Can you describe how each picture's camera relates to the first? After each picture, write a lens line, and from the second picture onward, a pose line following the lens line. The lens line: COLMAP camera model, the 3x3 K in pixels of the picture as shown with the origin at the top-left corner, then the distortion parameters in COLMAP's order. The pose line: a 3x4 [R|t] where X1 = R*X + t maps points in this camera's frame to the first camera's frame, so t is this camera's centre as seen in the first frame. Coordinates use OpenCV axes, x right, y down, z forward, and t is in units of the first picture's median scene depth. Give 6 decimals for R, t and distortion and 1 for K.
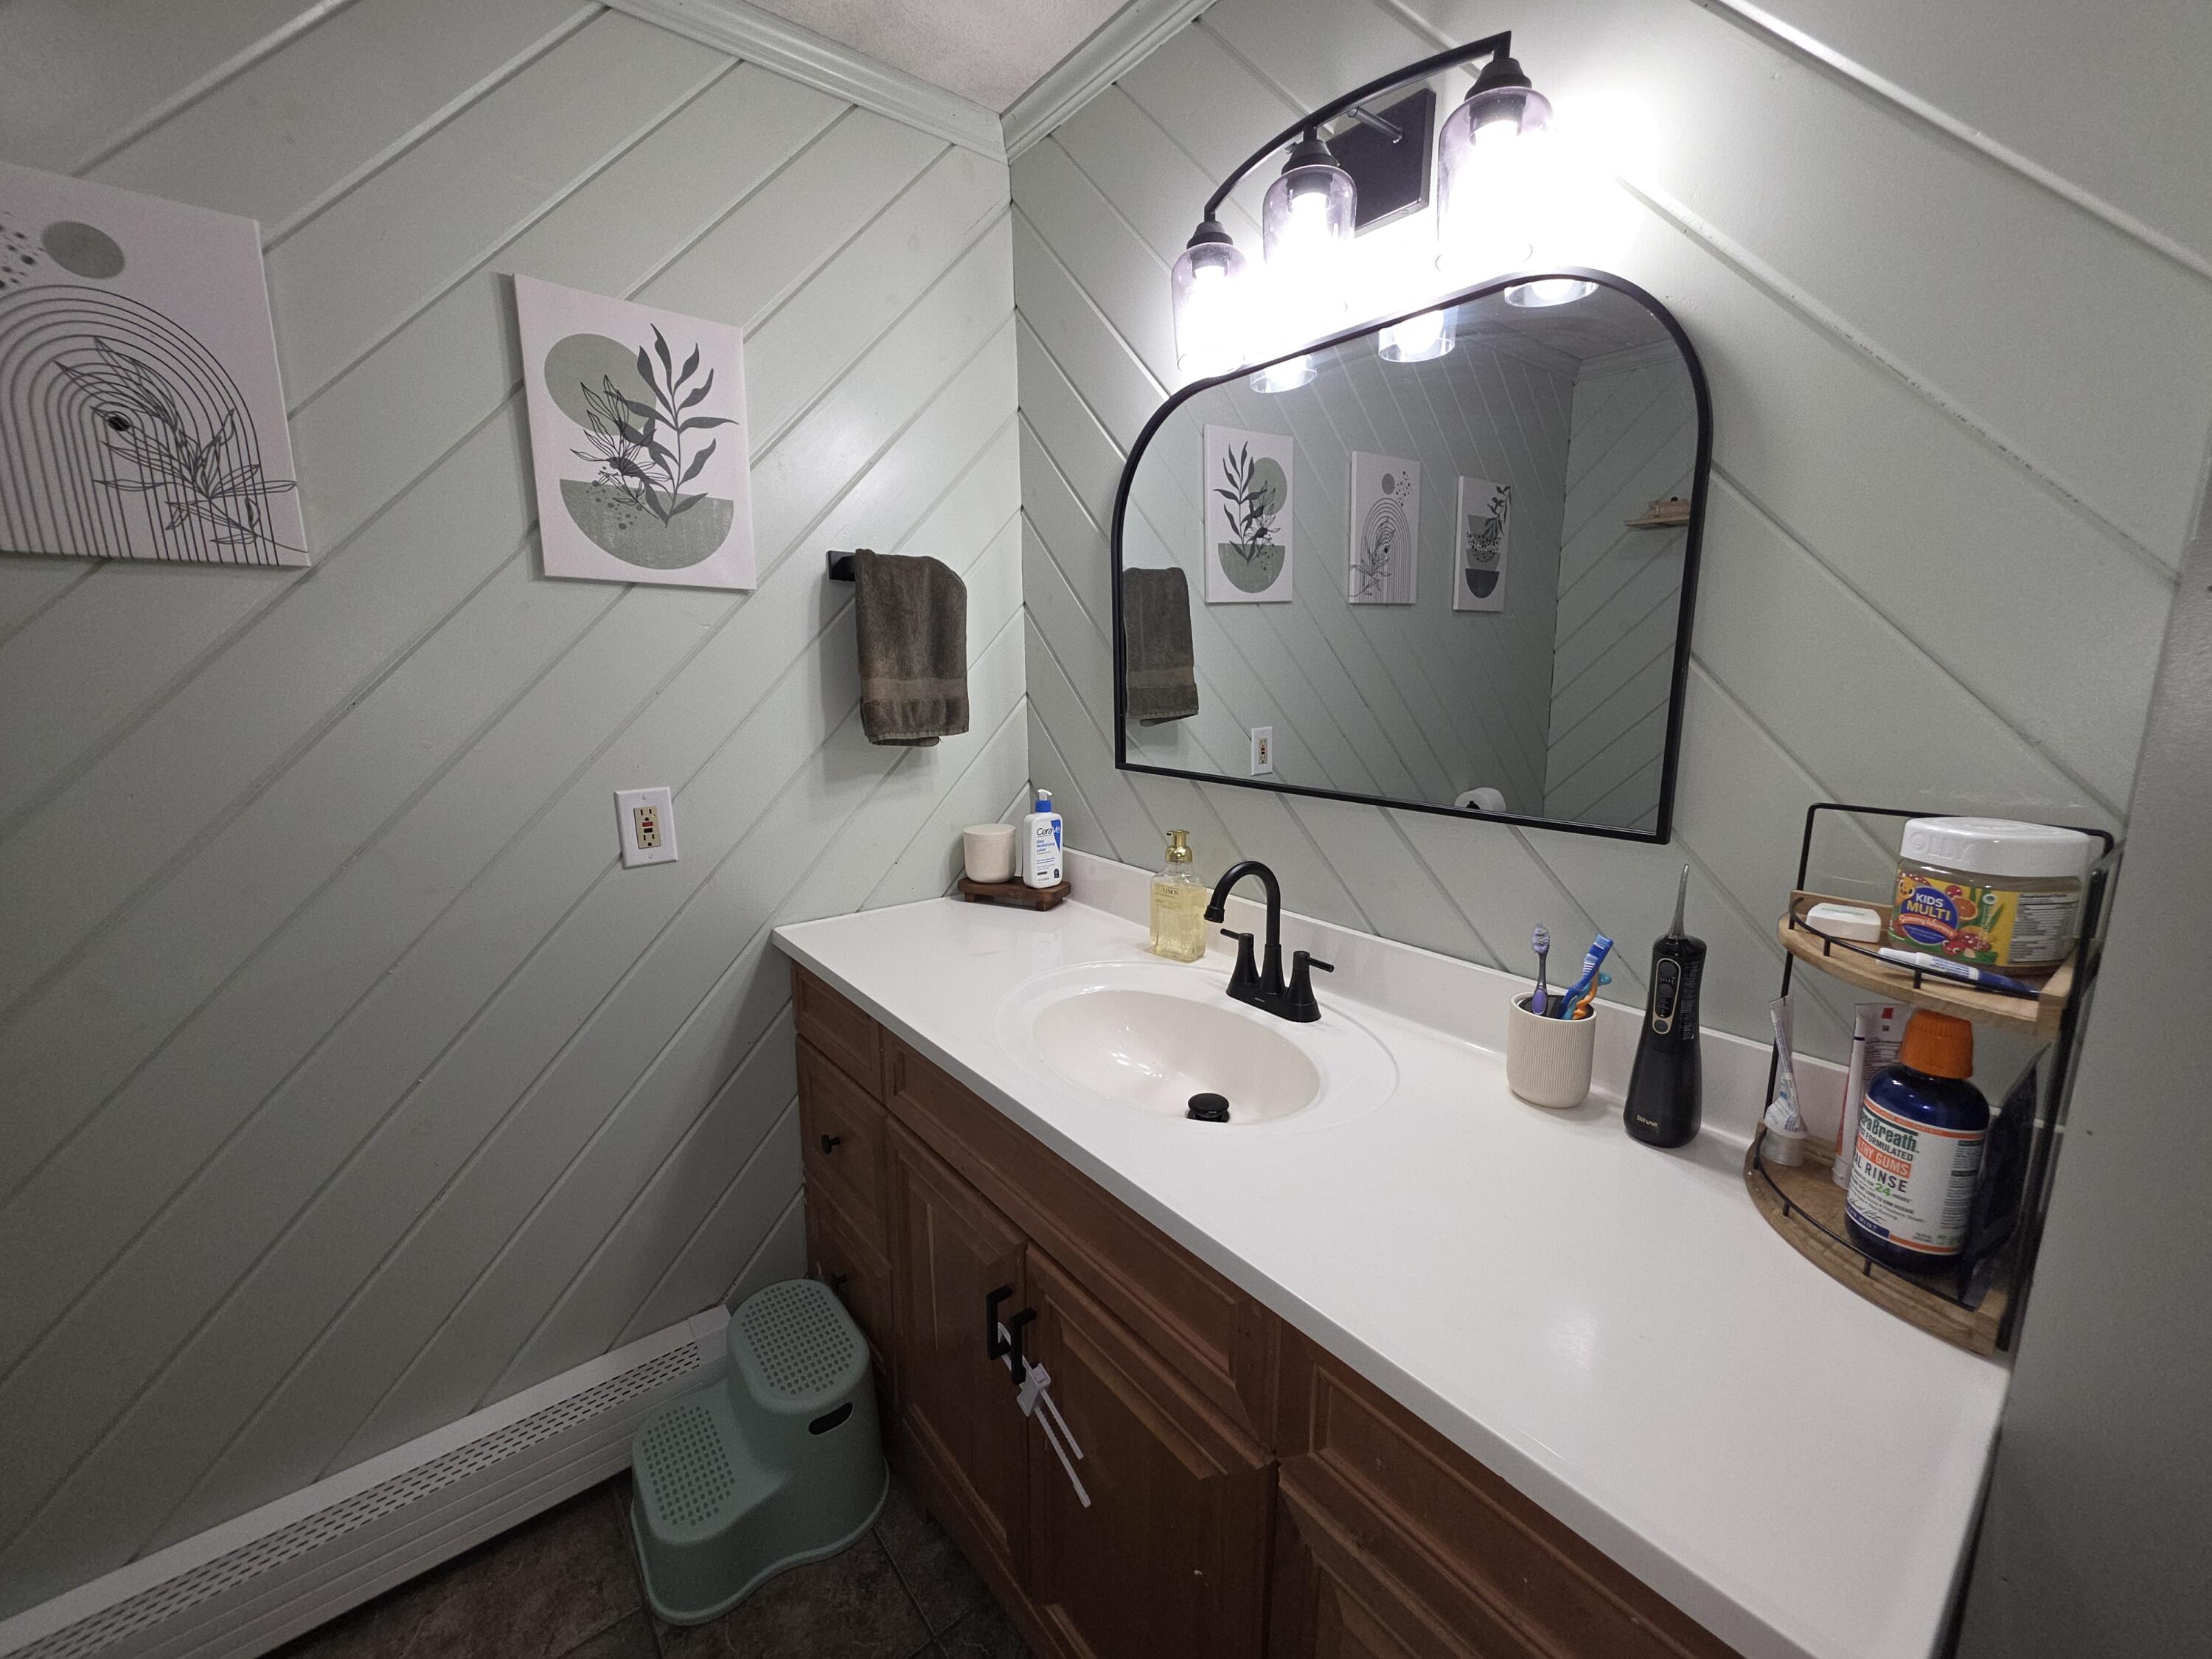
lens RADIAL K [[884.1, 0, 1105.0], [0, 884.1, 821.9], [0, 0, 1]] dist [0.000190, -0.000062]
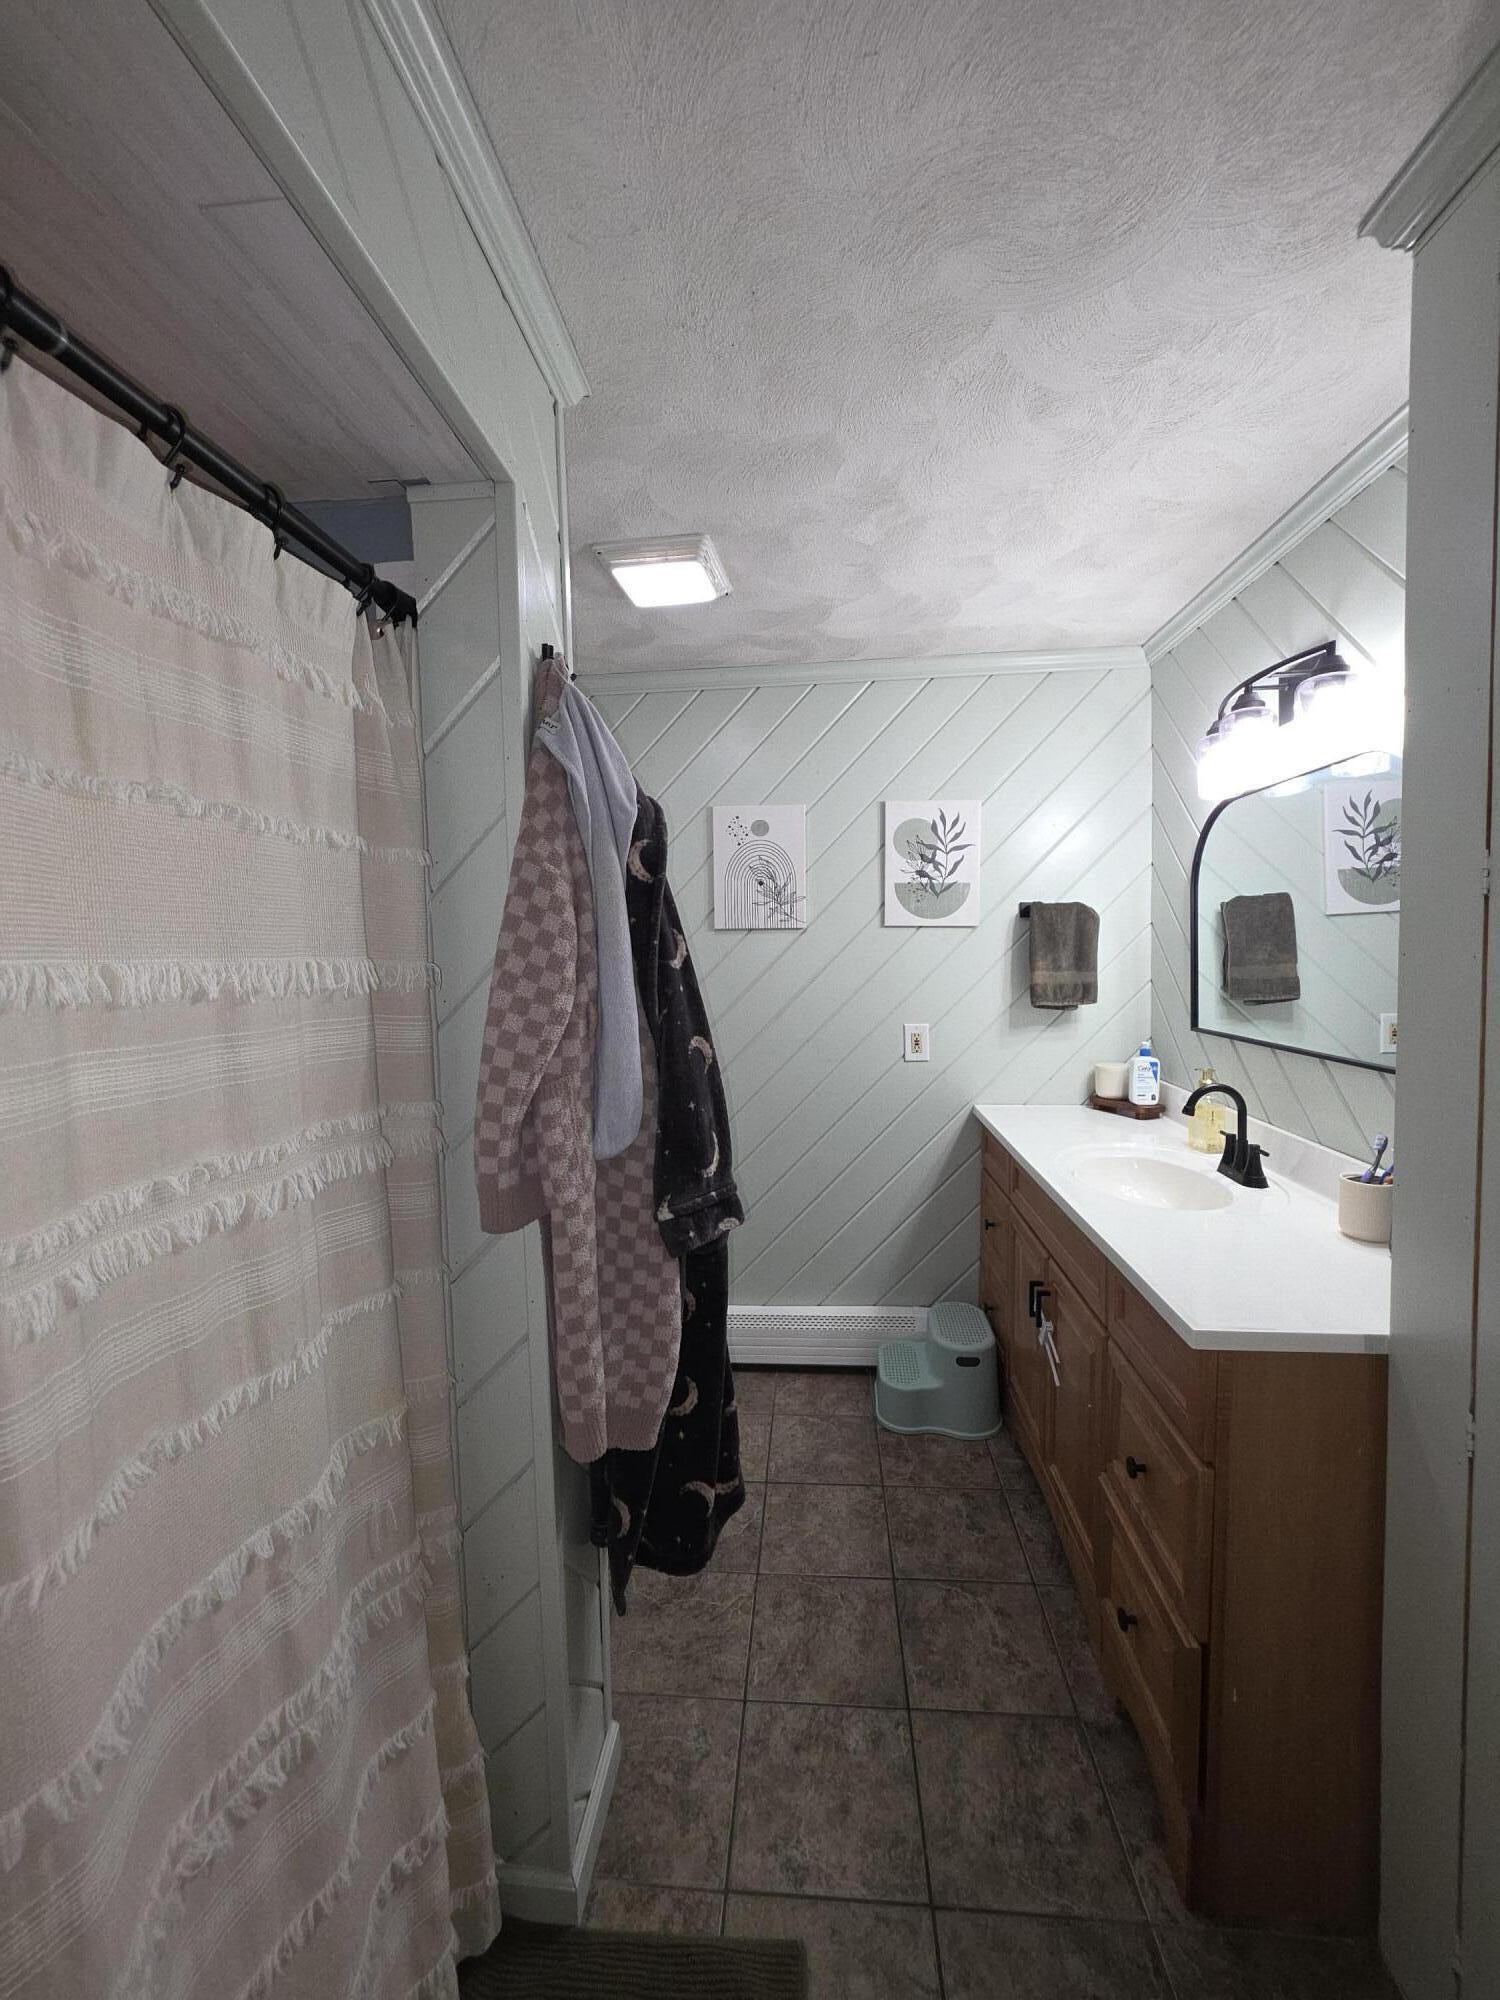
lens RADIAL K [[799.4, 0, 725.7], [0, 799.4, 995.1], [0, 0, 1]] dist [0.000190, -0.000062]
pose [[0.700867, 0.030930, -0.712621, 0.476558], [-0.116710, 0.990568, -0.071791, 0.080011], [0.703679, 0.133486, 0.697866, -0.602272]]
